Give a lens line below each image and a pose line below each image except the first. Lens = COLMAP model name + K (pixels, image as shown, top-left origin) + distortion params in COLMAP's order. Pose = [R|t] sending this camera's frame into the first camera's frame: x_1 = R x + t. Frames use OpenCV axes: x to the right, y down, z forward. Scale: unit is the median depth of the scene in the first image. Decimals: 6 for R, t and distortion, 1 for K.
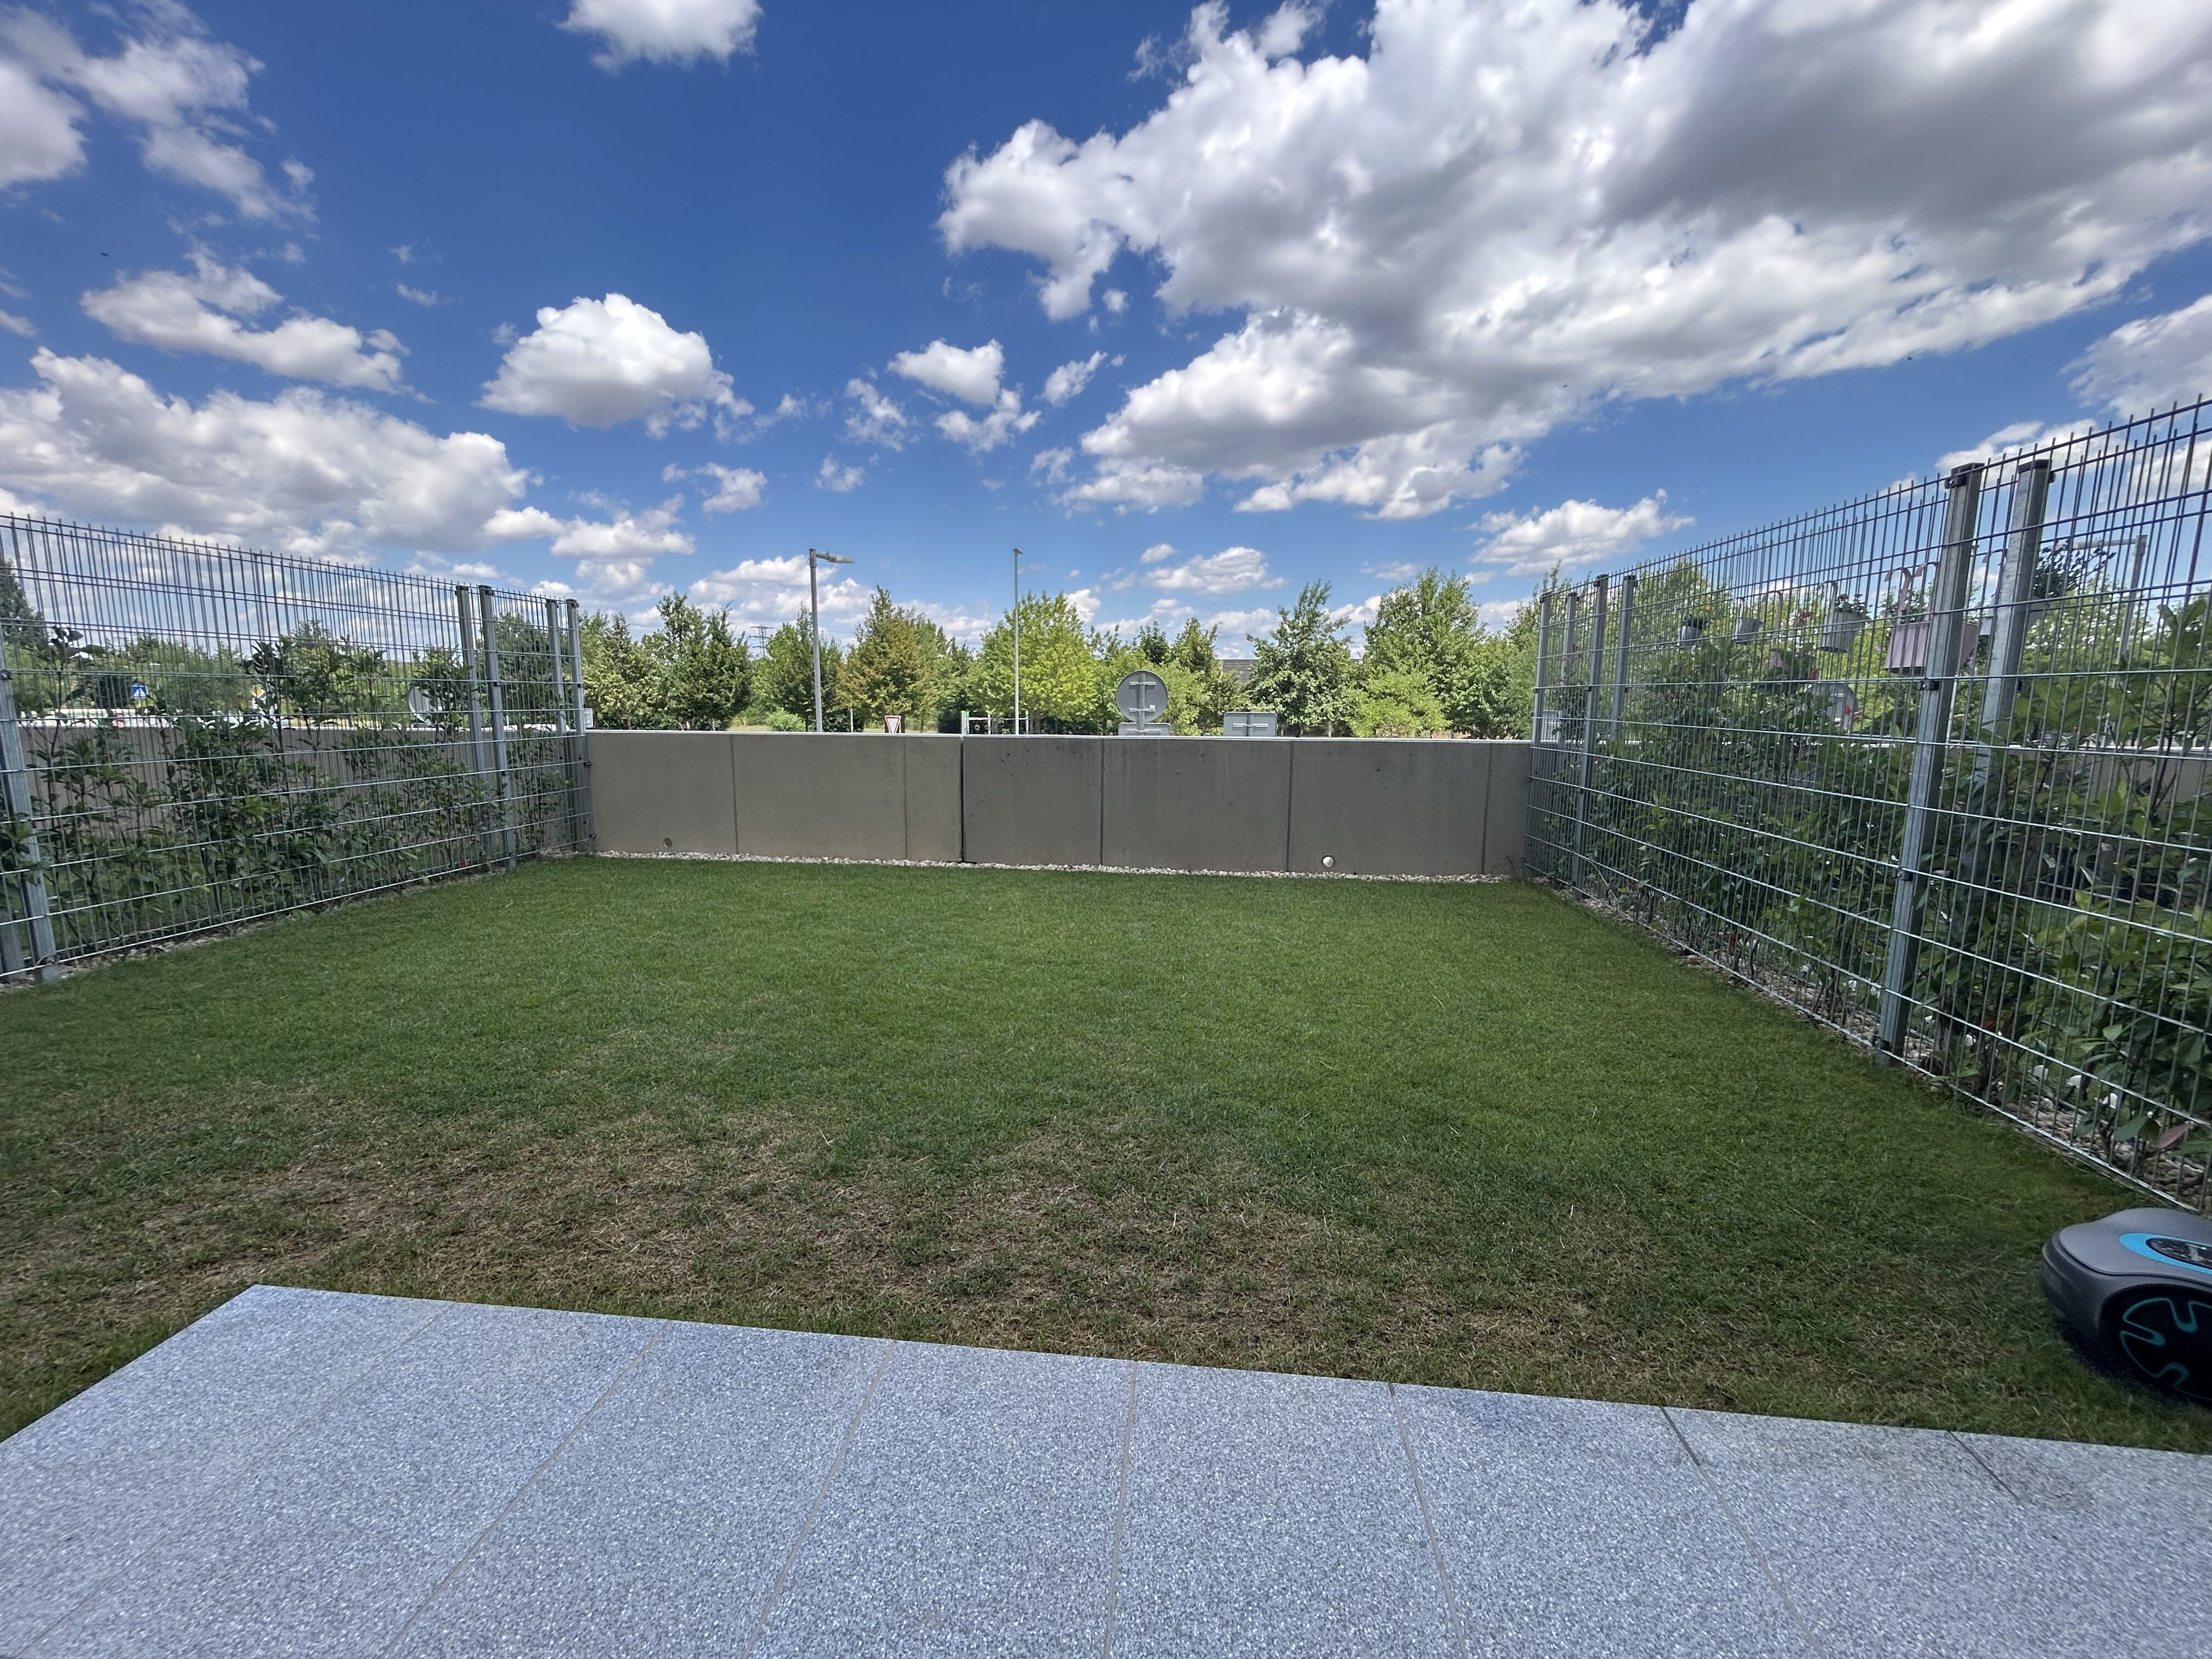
lens RADIAL K [[894.7, 0, 1110.7], [0, 894.7, 820.9], [0, 0, 1]] dist [0.001060, -0.000205]
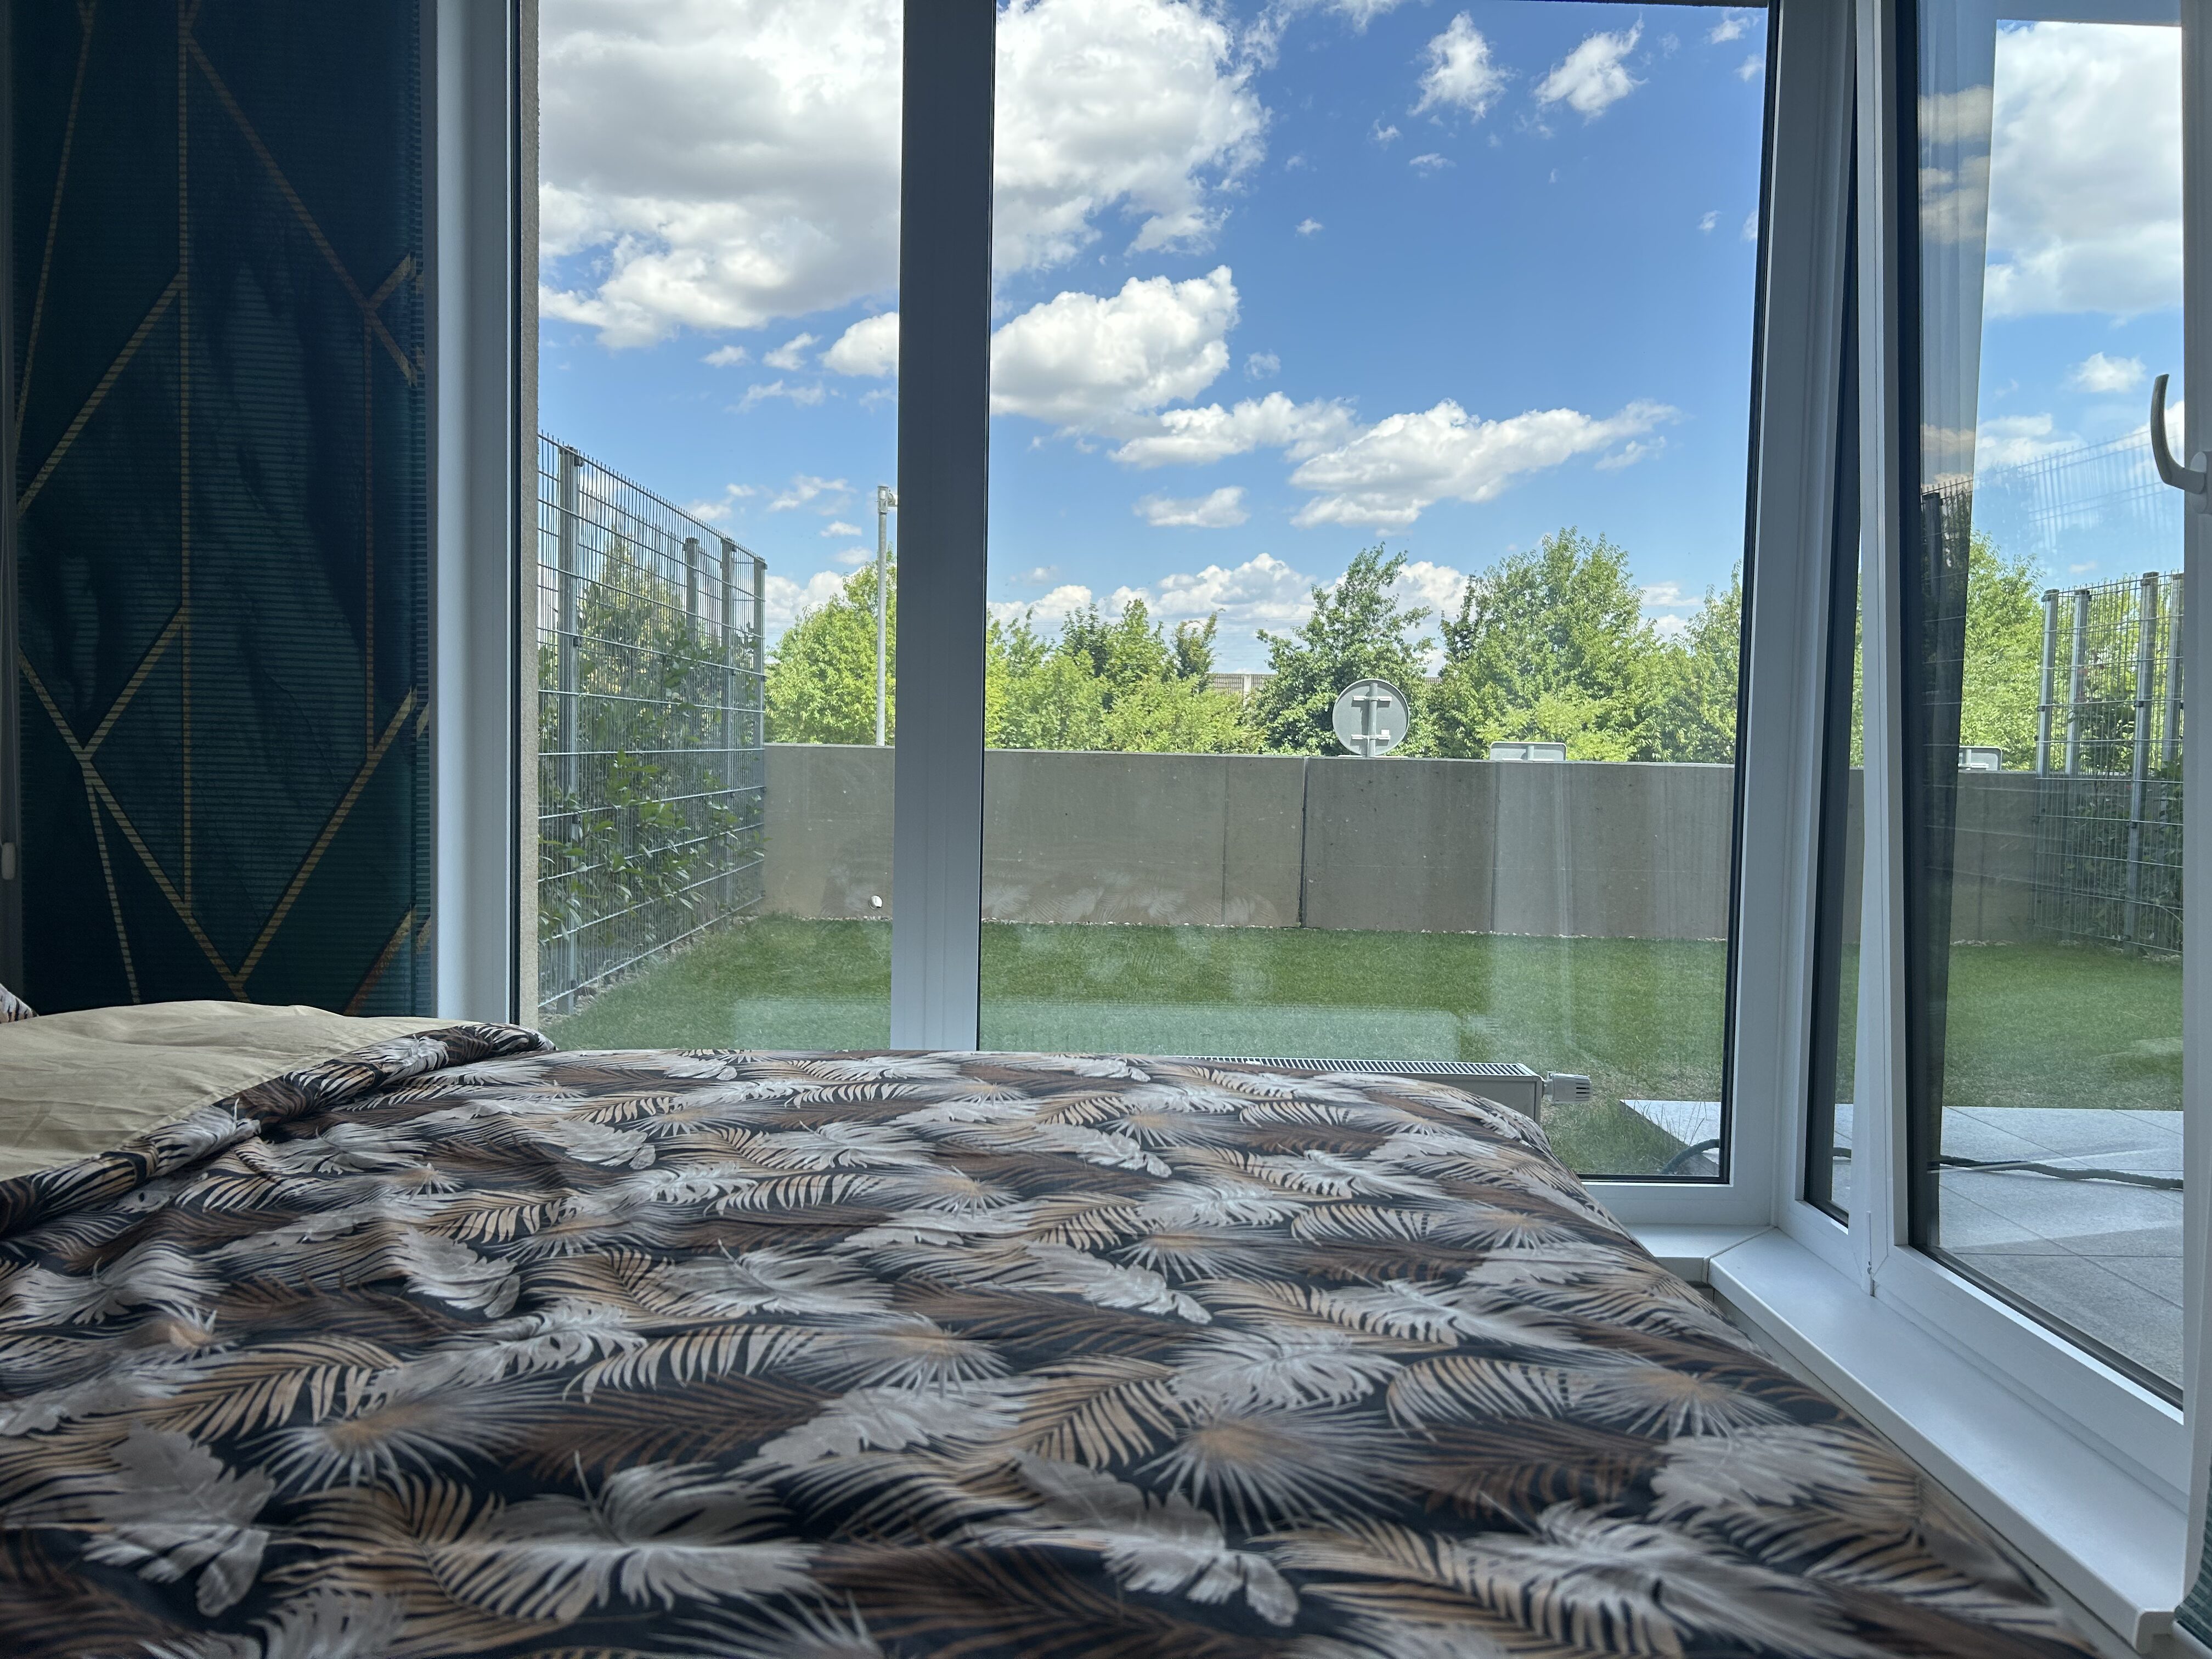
lens RADIAL K [[1670.0, 0, 1108.4], [0, 1670.0, 839.5], [0, 0, 1]] dist [0.024429, -0.008640]
pose [[0.991689, 0.006768, 0.128479, -0.085876], [0.003353, 0.996917, -0.078391, 0.013718], [-0.128613, 0.078171, 0.988609, -0.059563]]
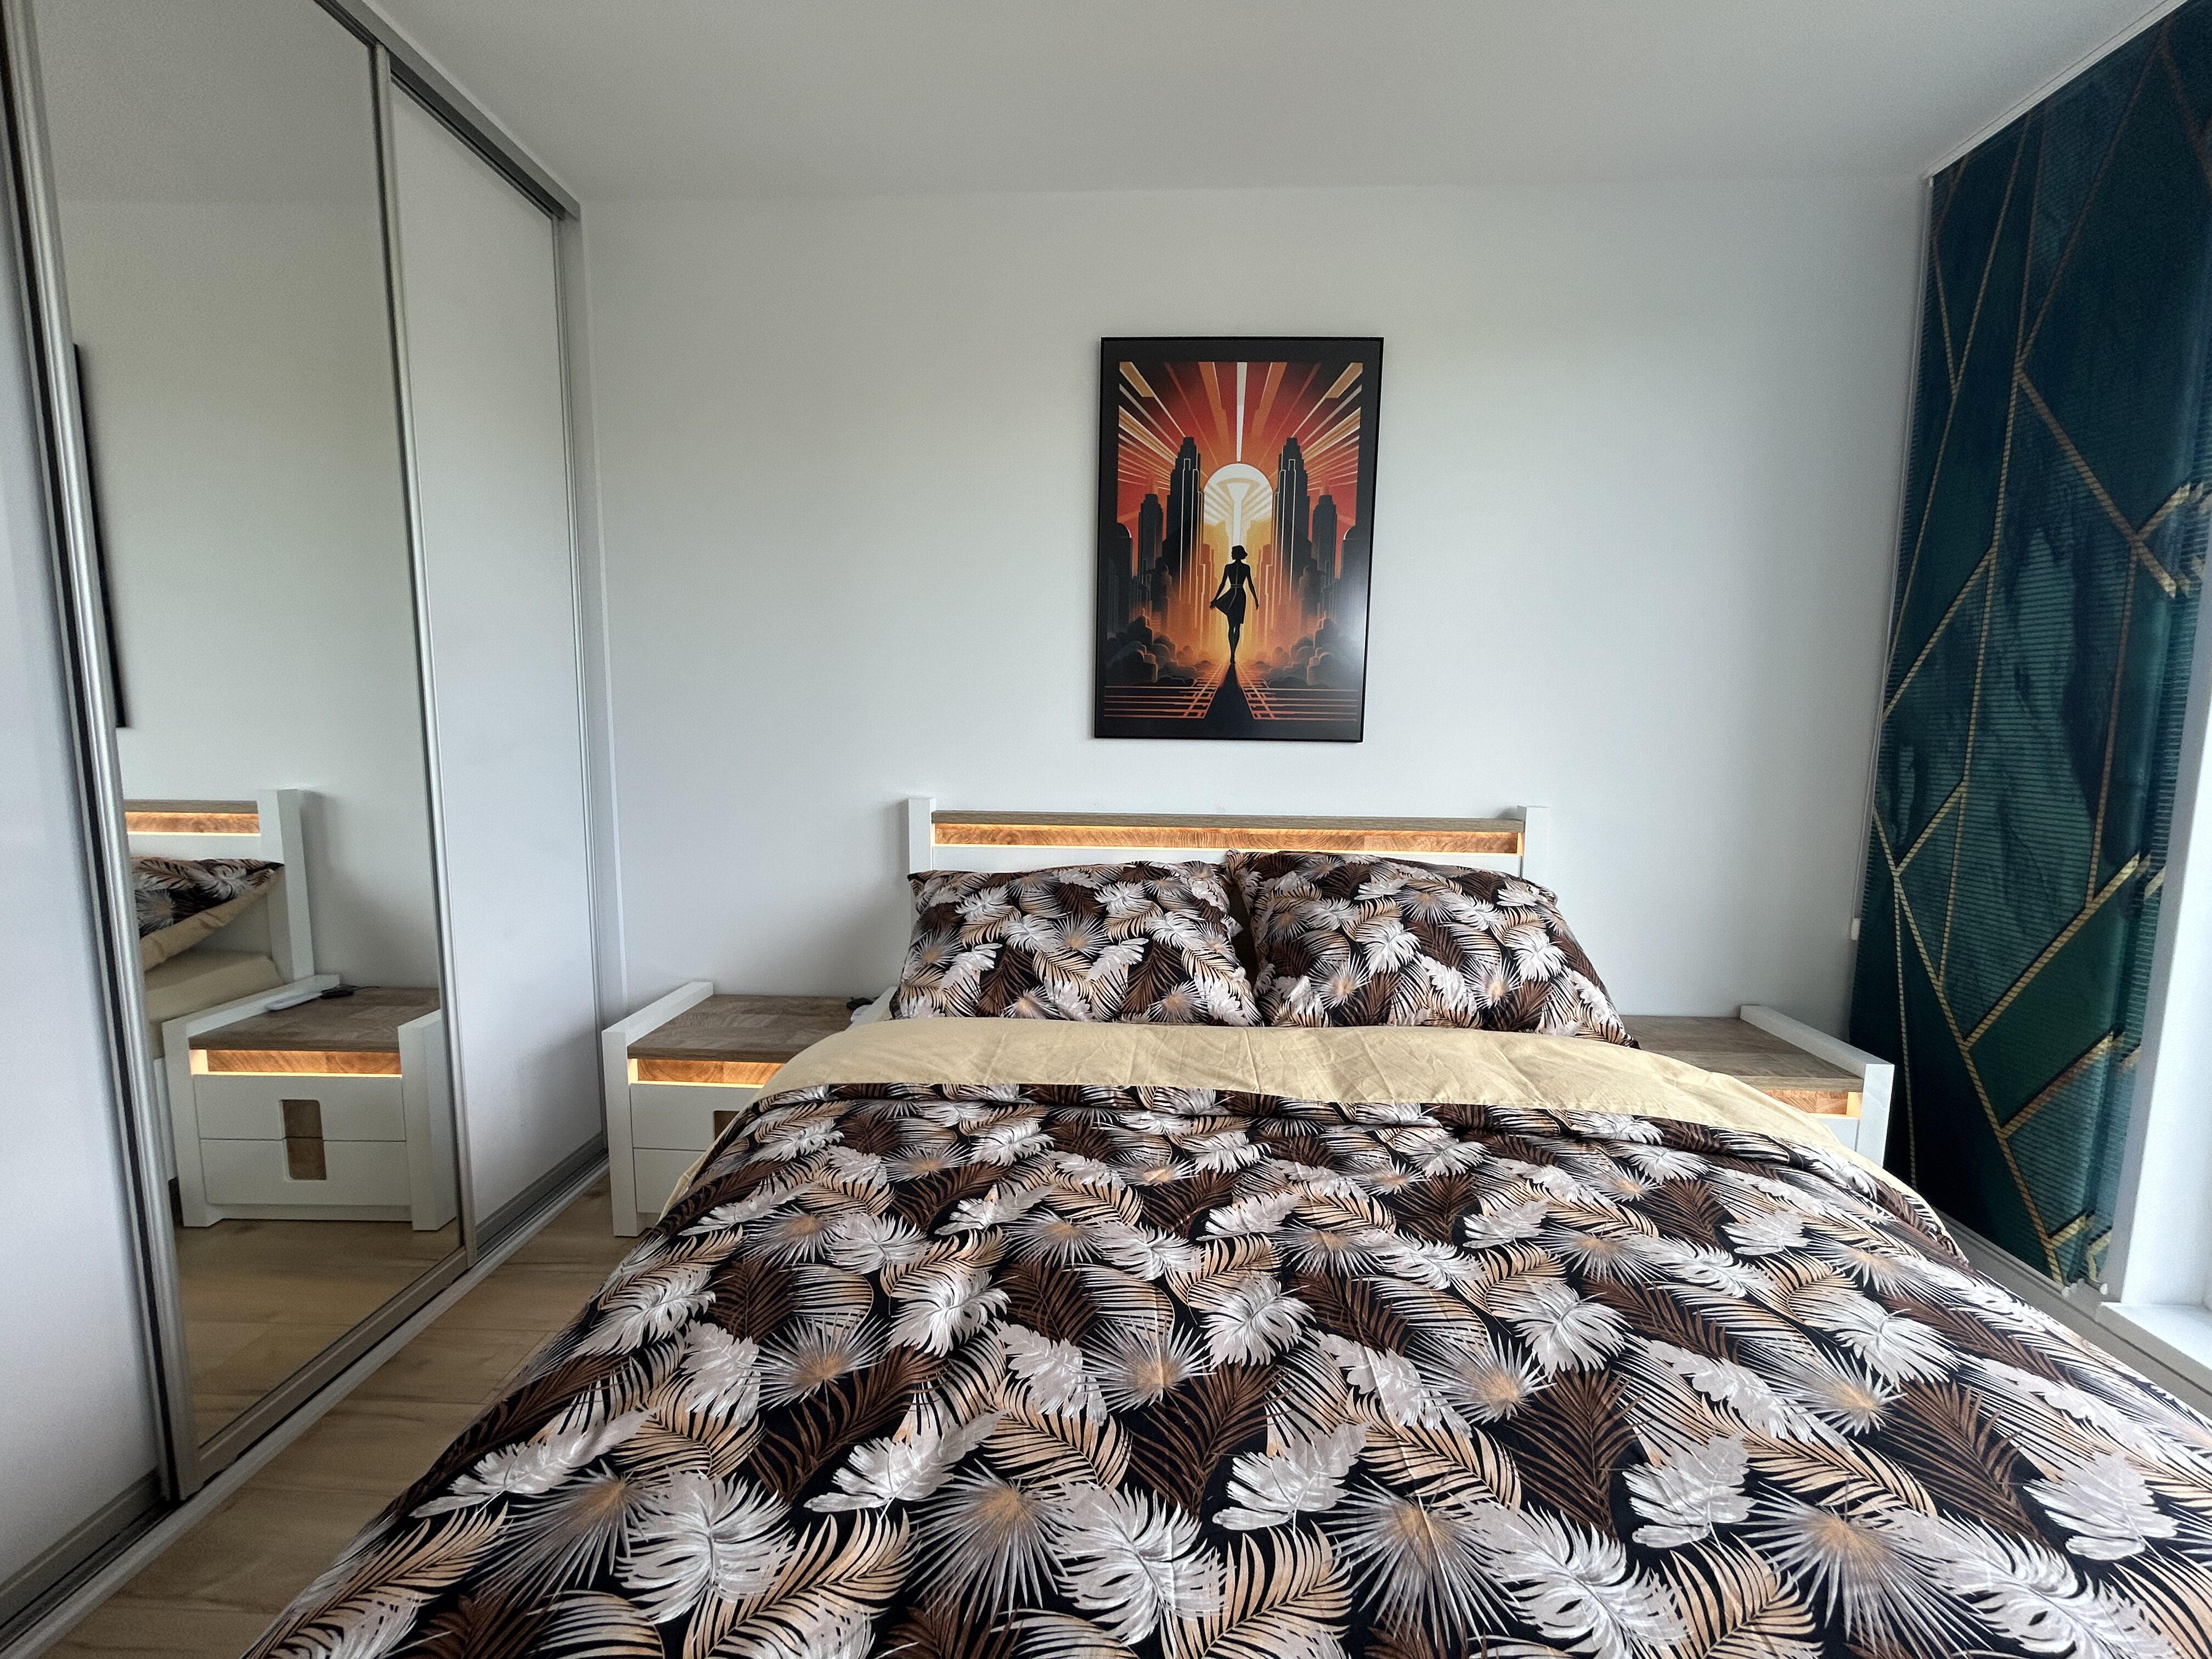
lens RADIAL K [[894.7, 0, 1109.0], [0, 894.7, 831.5], [0, 0, 1]] dist [0.001060, -0.000205]
pose [[0.066408, 0.113165, -0.991354, 0.230015], [-0.147077, 0.983805, 0.102451, -0.141450], [0.986893, 0.139002, 0.081977, 0.225333]]
